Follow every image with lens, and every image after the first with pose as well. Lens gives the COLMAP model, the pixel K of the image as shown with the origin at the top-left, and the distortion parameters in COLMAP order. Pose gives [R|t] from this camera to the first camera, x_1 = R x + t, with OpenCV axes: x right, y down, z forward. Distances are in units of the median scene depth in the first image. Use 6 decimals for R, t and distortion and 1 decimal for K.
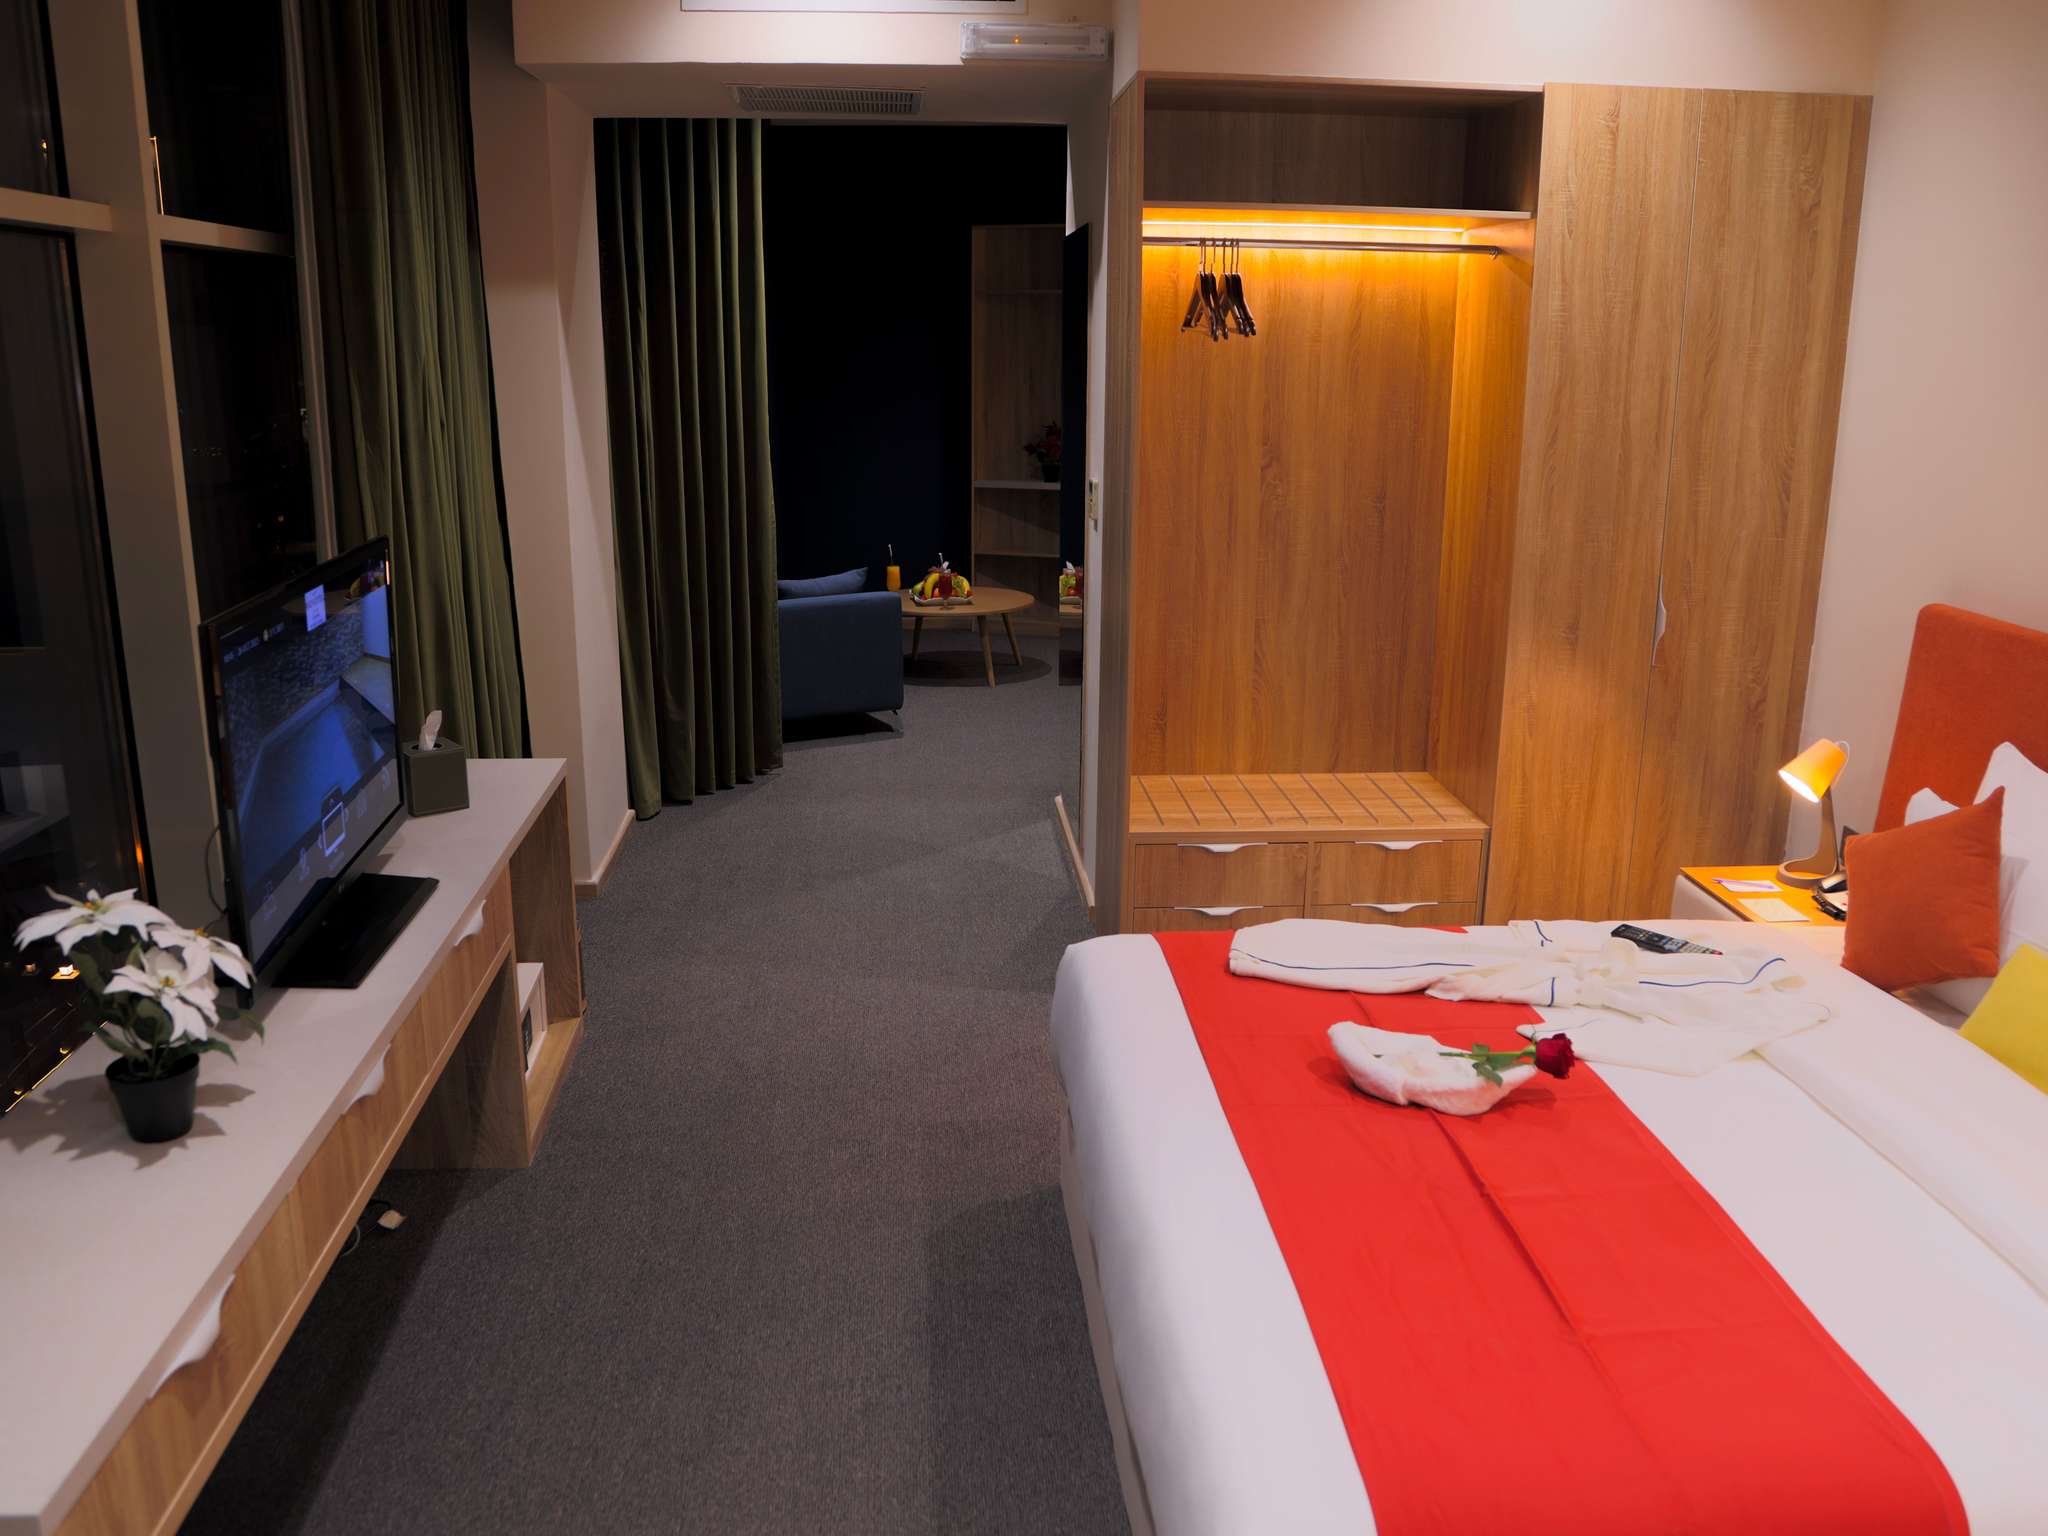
lens RADIAL K [[1631.2, 0, 1002.4], [0, 1631.2, 767.5], [0, 0, 1]] dist [-0.123179, 0.083781]
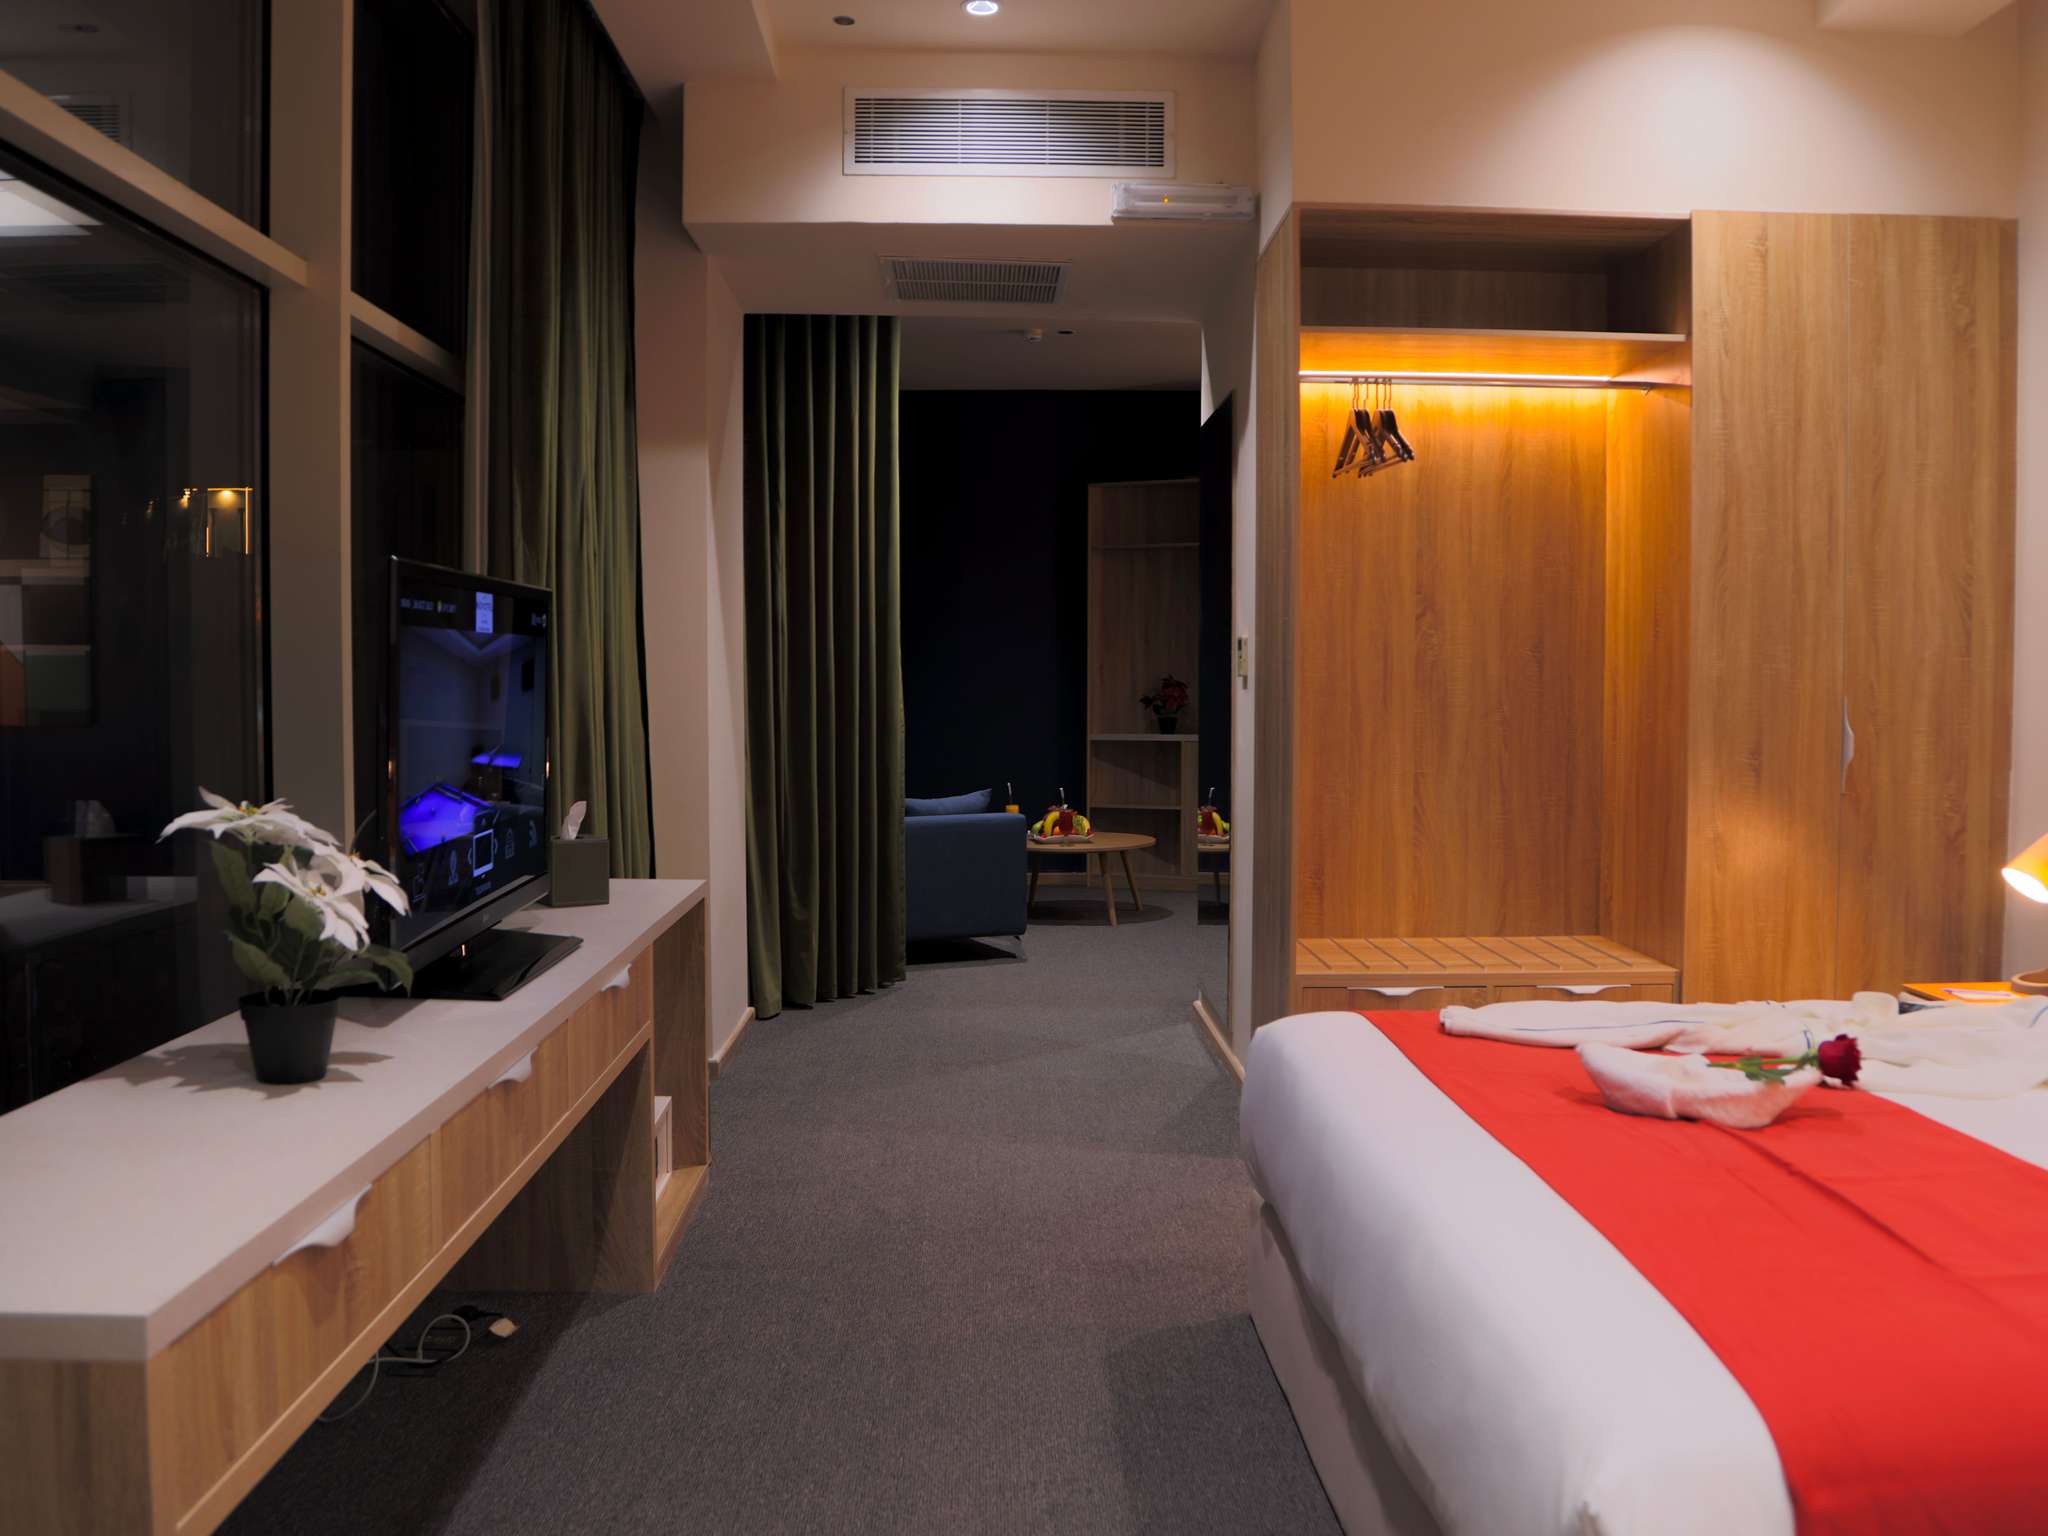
lens RADIAL K [[1640.9, 0, 1024.0], [0, 1640.9, 768.0], [0, 0, 1]] dist [-0.118644, 0.074757]
pose [[0.999256, -0.000847, -0.038570, -0.044461], [-0.007244, 0.977854, -0.209165, 0.127231], [0.037893, 0.209288, 0.977120, 0.051672]]
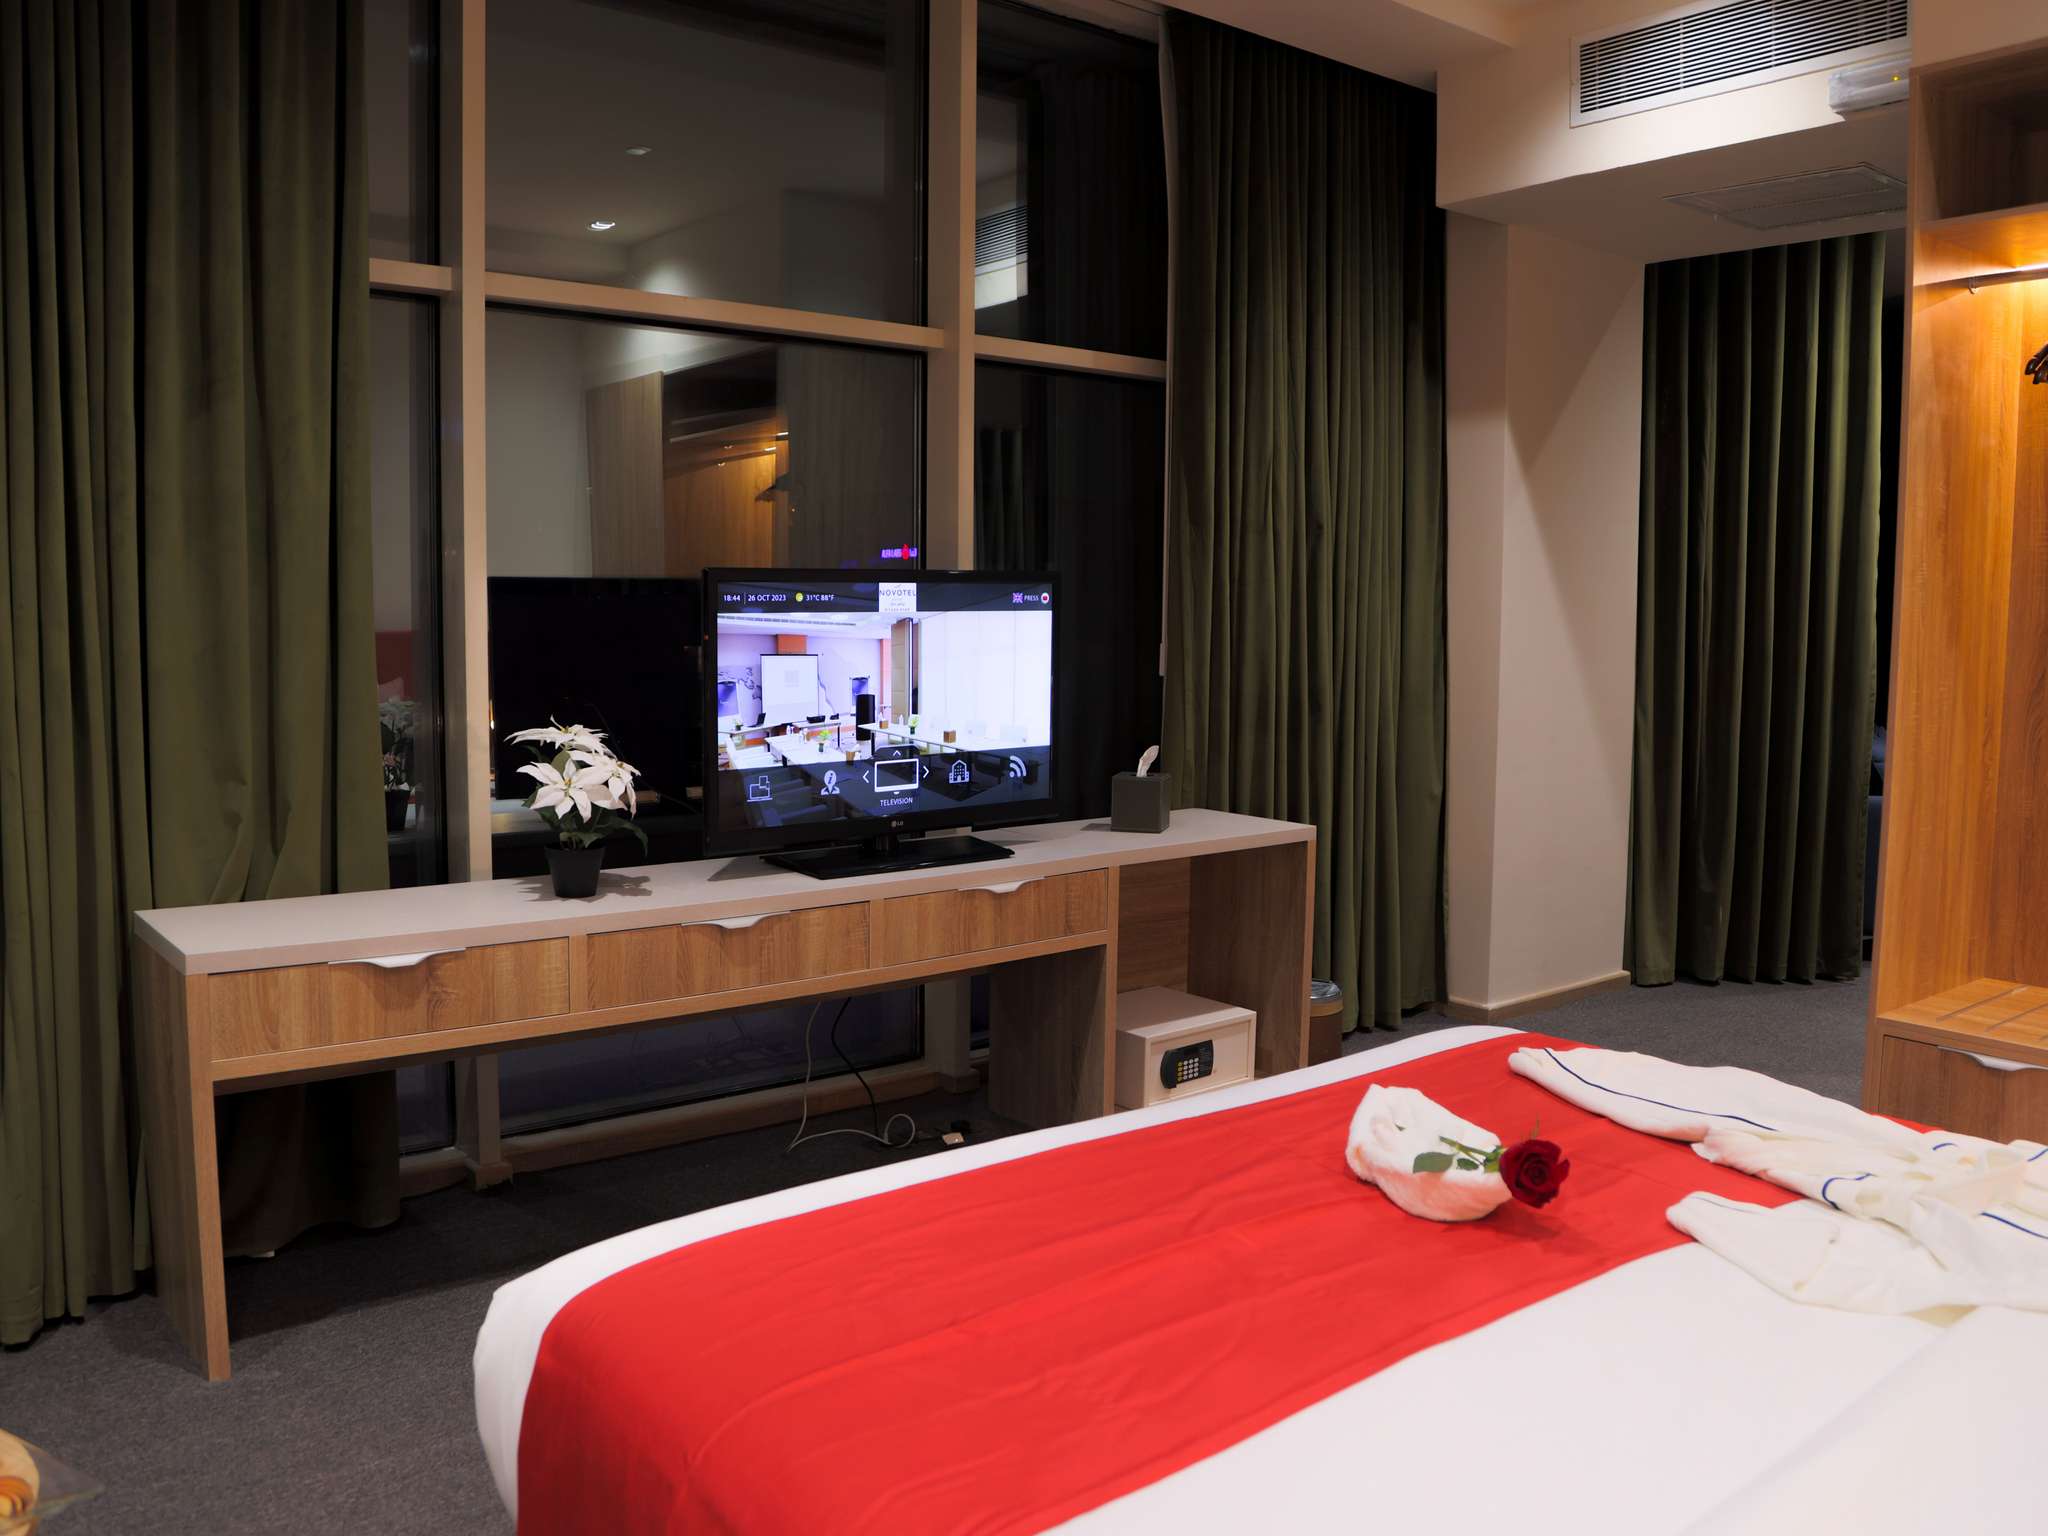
lens RADIAL K [[1628.1, 0, 1024.0], [0, 1628.1, 768.0], [0, 0, 1]] dist [-0.122992, 0.033814]
pose [[0.567958, 0.077735, -0.819379, 0.470349], [-0.216946, 0.974463, -0.057930, 0.058567], [0.793951, 0.210663, 0.570318, 0.238281]]
